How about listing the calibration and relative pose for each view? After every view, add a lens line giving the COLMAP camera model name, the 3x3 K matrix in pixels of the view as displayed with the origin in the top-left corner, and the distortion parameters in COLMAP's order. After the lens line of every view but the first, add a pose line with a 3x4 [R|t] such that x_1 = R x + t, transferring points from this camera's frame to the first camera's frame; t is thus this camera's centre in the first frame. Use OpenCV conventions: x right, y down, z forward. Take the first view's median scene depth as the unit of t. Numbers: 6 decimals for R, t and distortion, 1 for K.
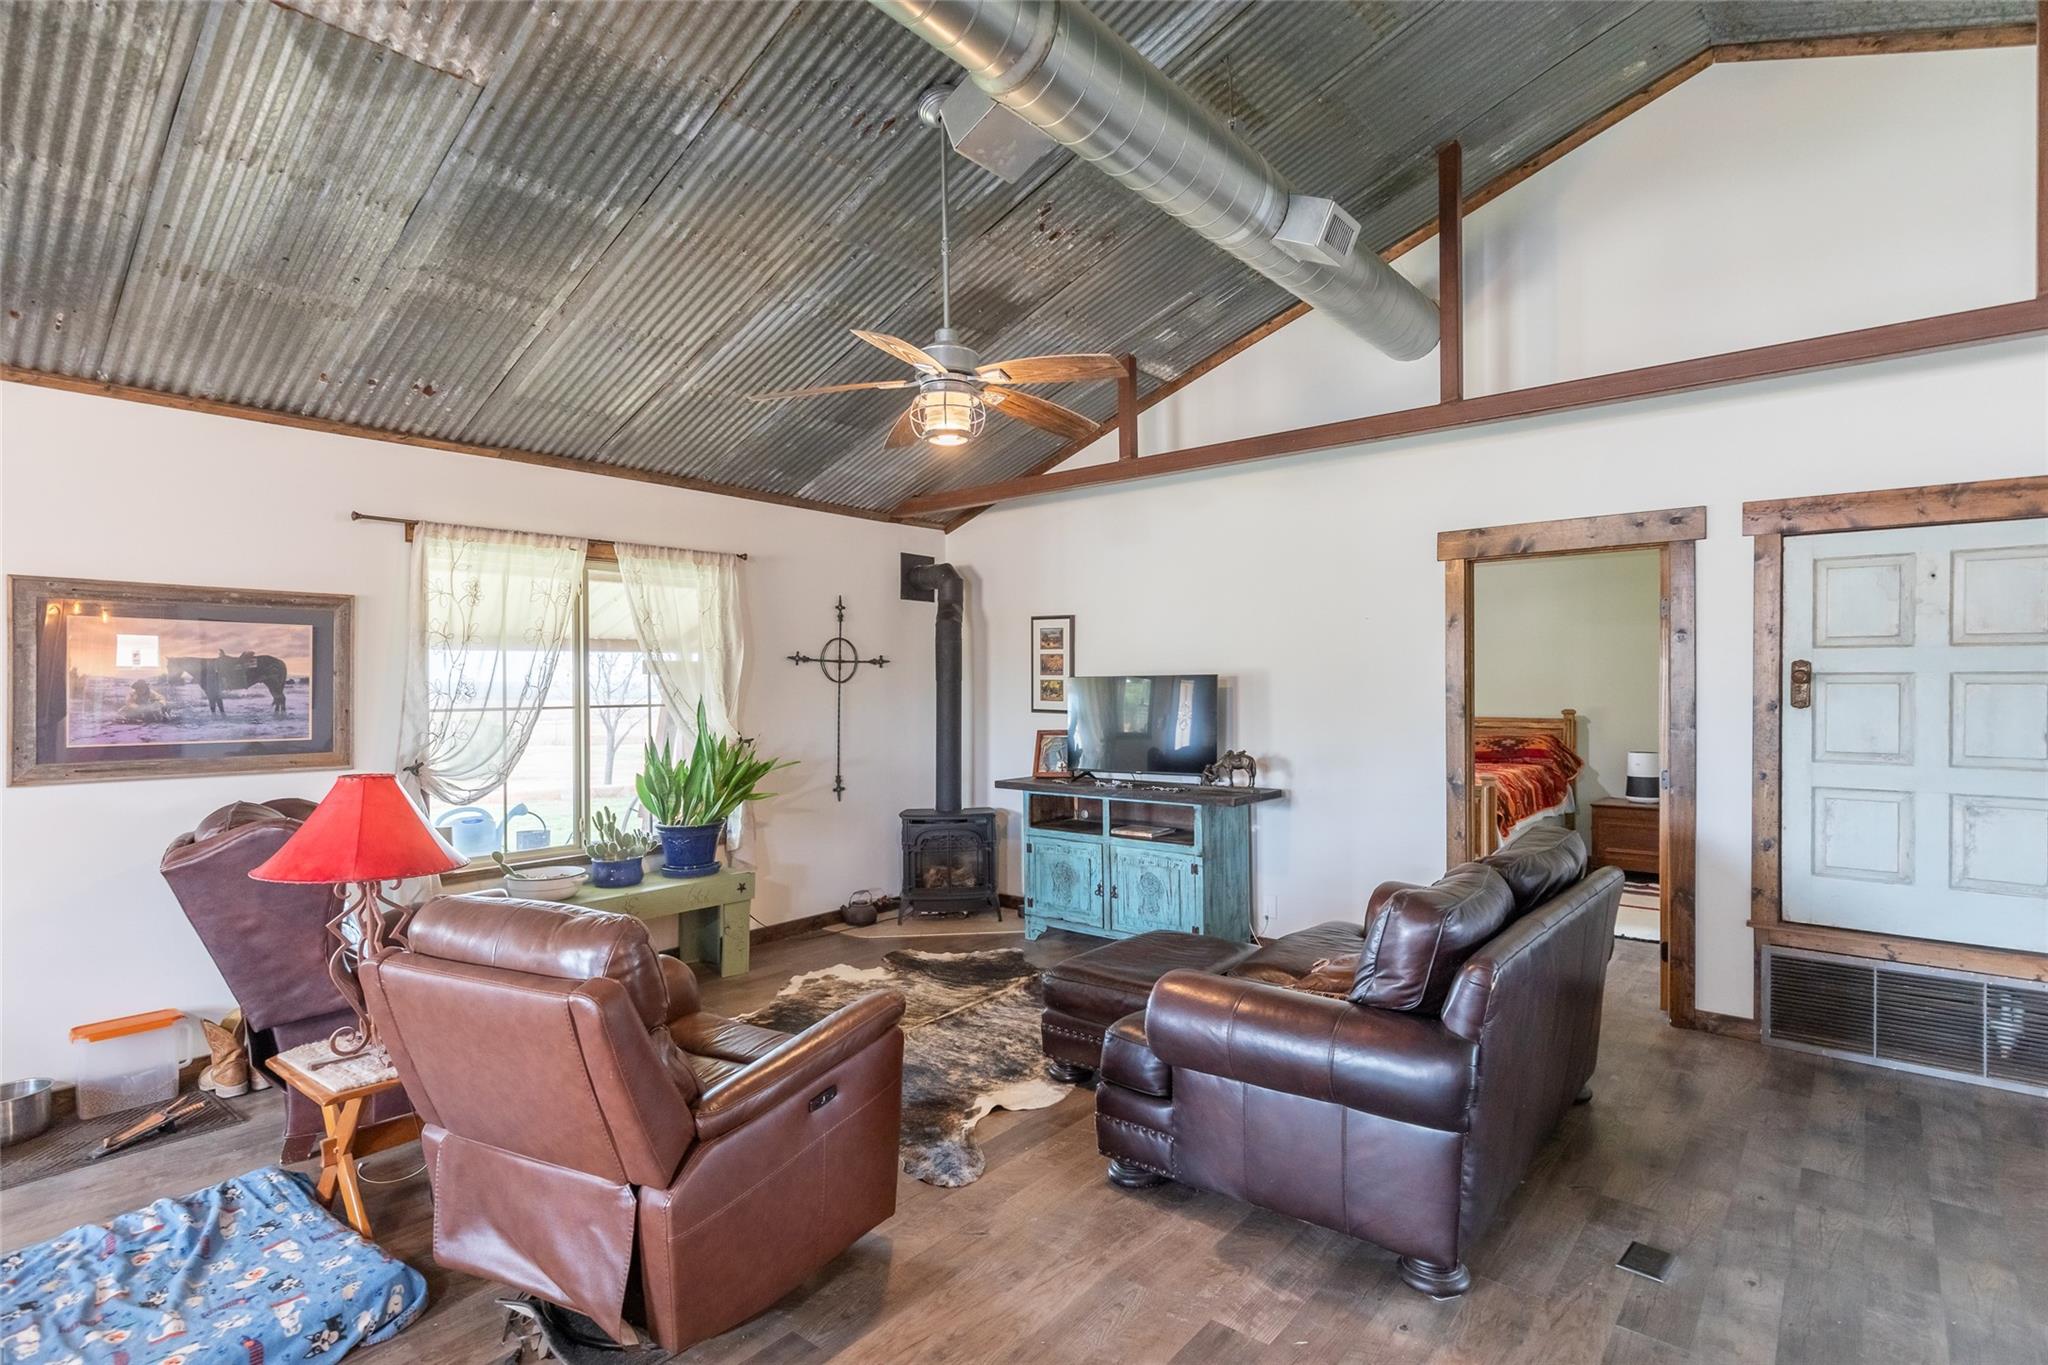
lens RADIAL K [[1000.2, 0, 1015.0], [0, 1000.2, 685.5], [0, 0, 1]] dist [-0.001231, -0.001232]
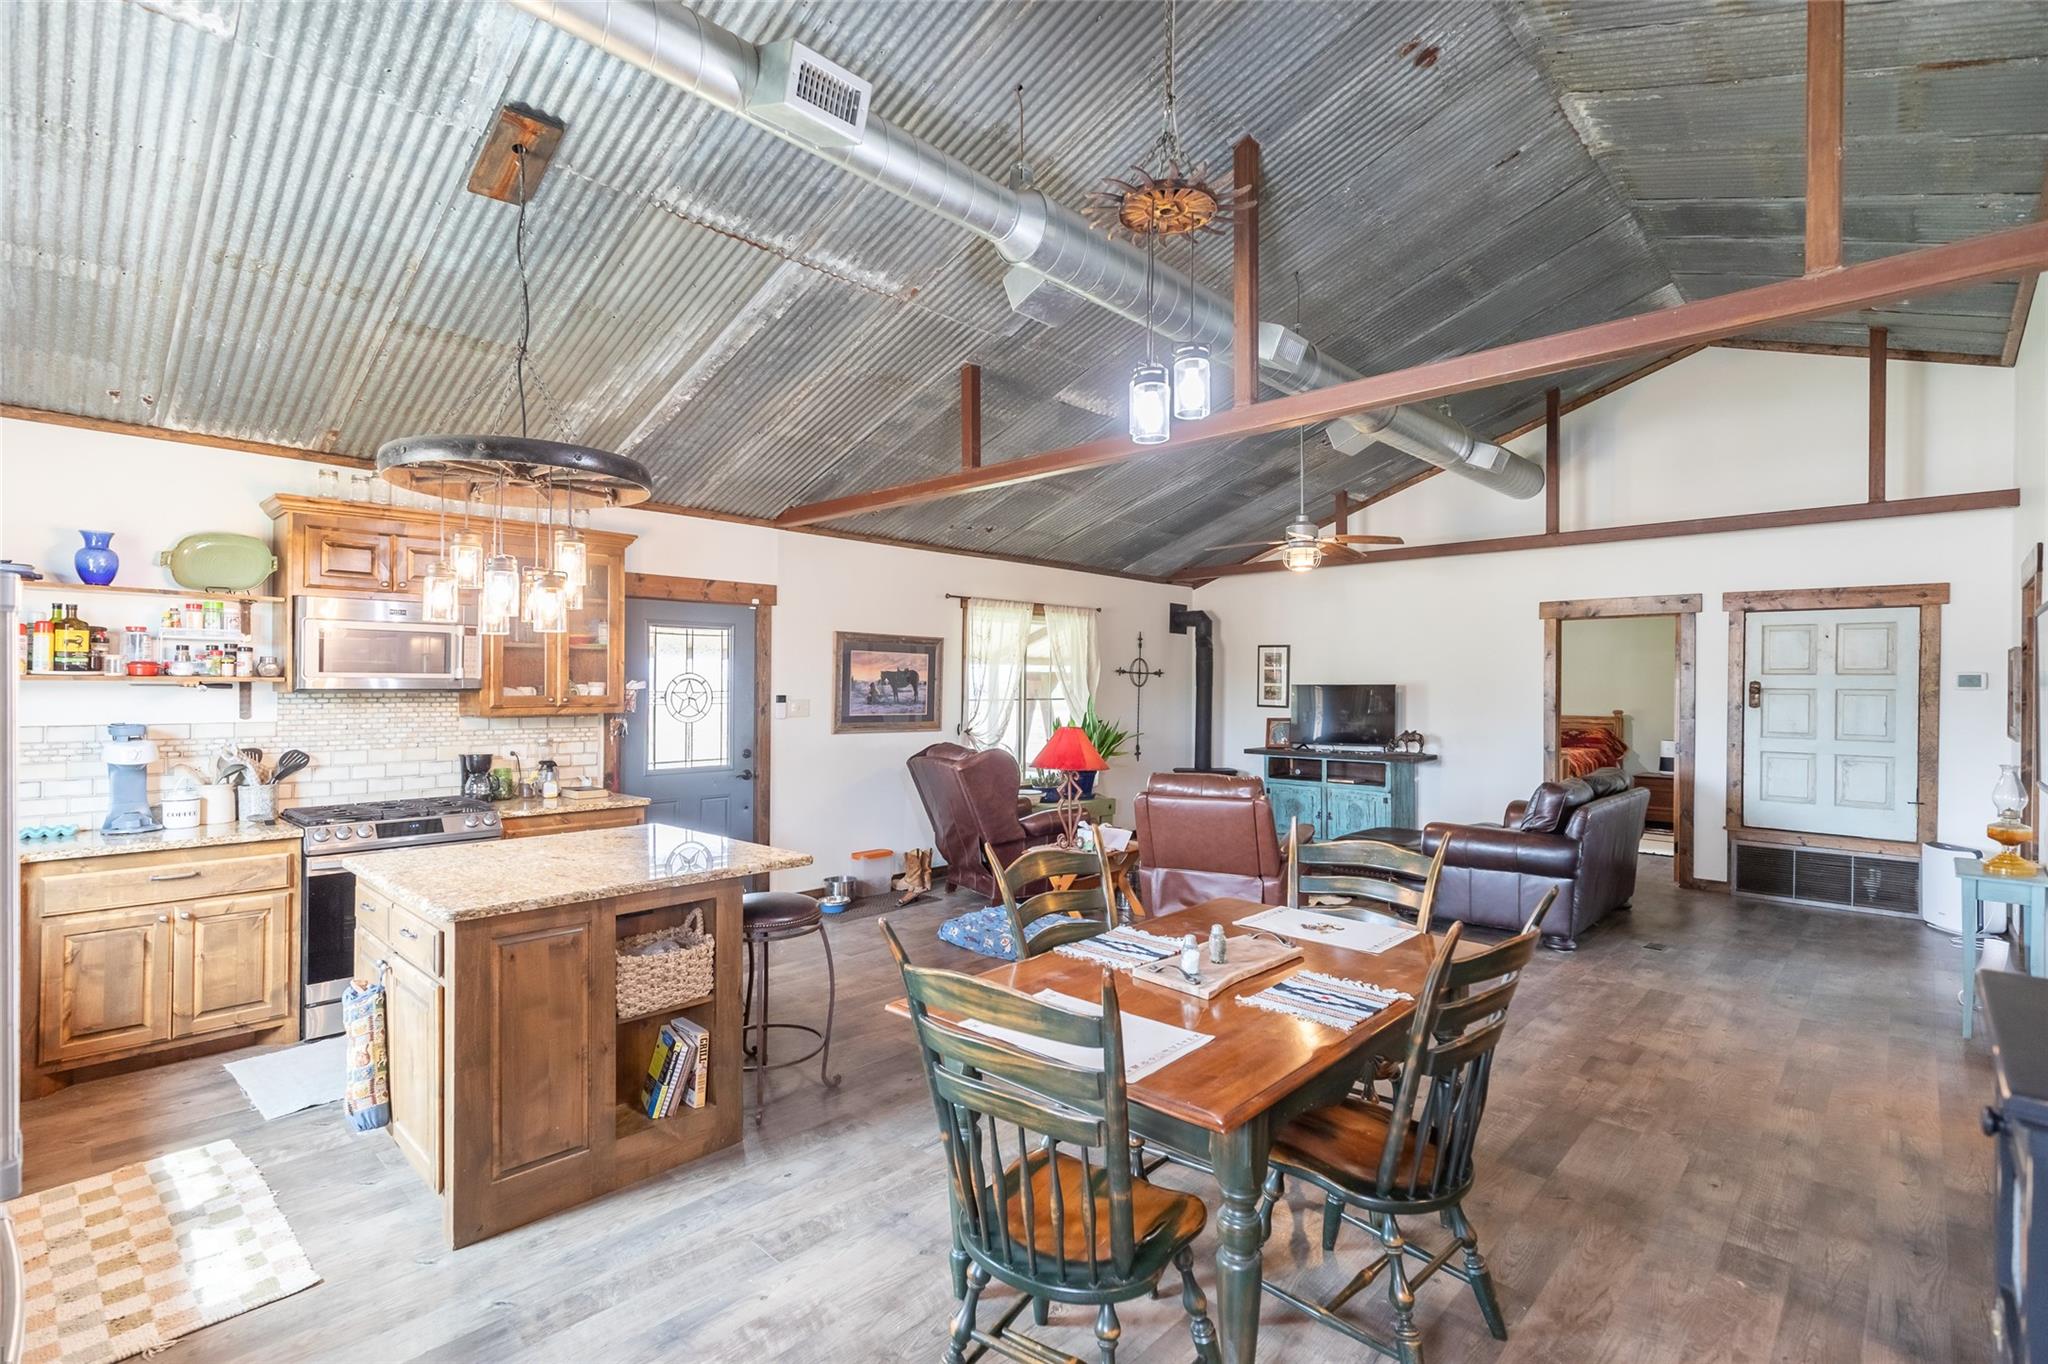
lens RADIAL K [[921.8, 0, 1016.8], [0, 921.8, 683.4], [0, 0, 1]] dist [-0.000662, -0.000166]
pose [[0.997519, 0.011066, -0.069520, -0.385975], [-0.011344, 0.999929, -0.003607, -0.000138], [0.069475, 0.004387, 0.997574, -0.679893]]
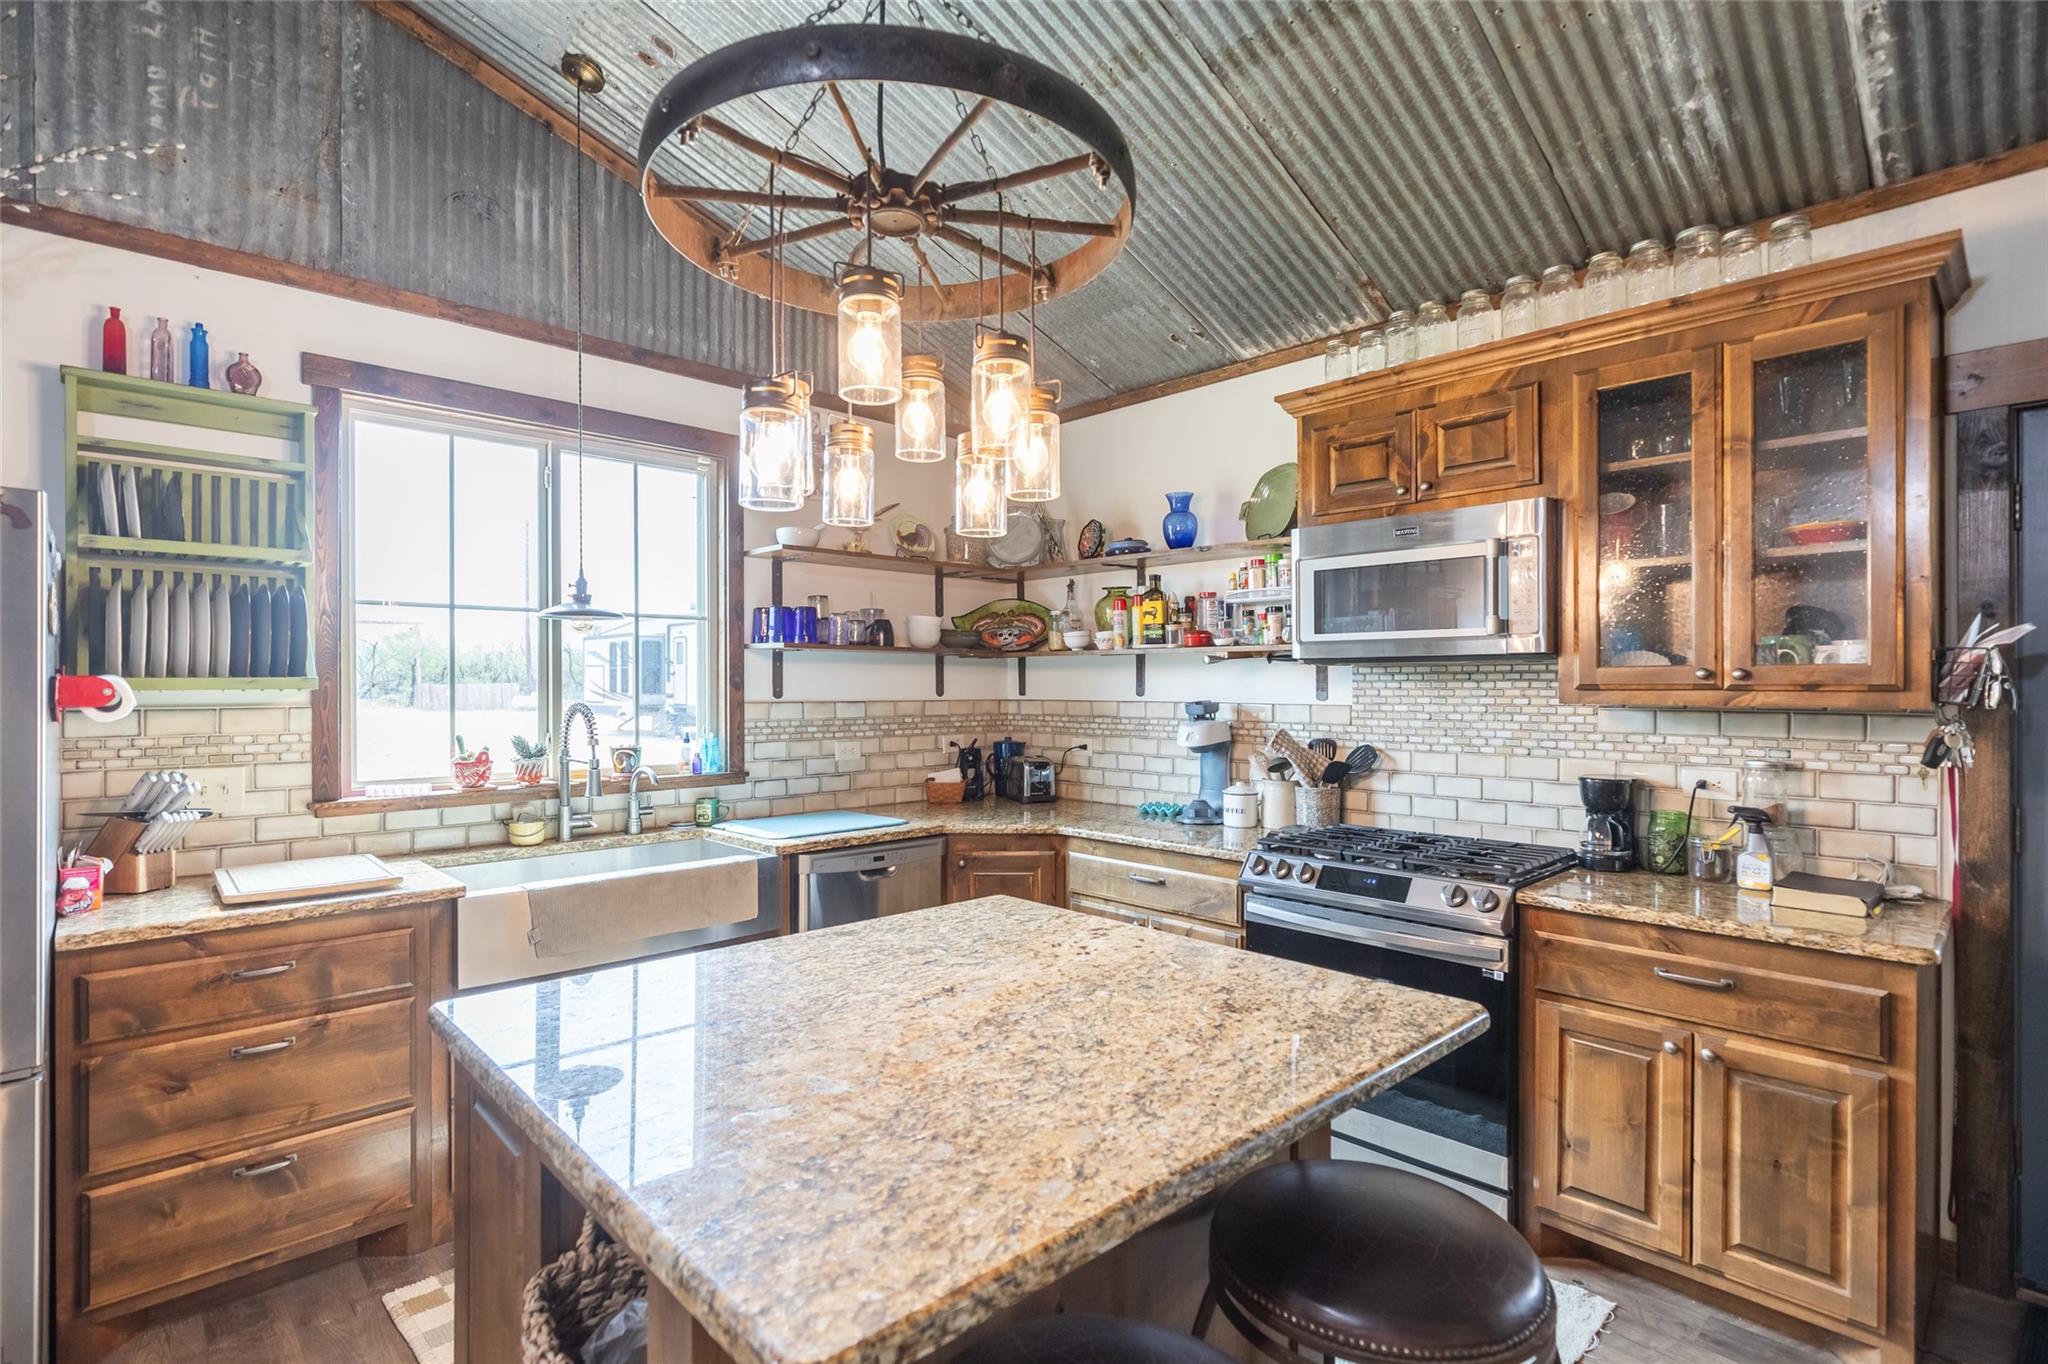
lens RADIAL K [[975.3, 0, 1014.6], [0, 975.3, 684.0], [0, 0, 1]] dist [-0.000352, -0.000504]
pose [[-0.108910, 0.008936, -0.994011, -0.443617], [0.000687, 0.999960, 0.008914, 0.021909], [0.994051, 0.000288, -0.108912, 0.057770]]
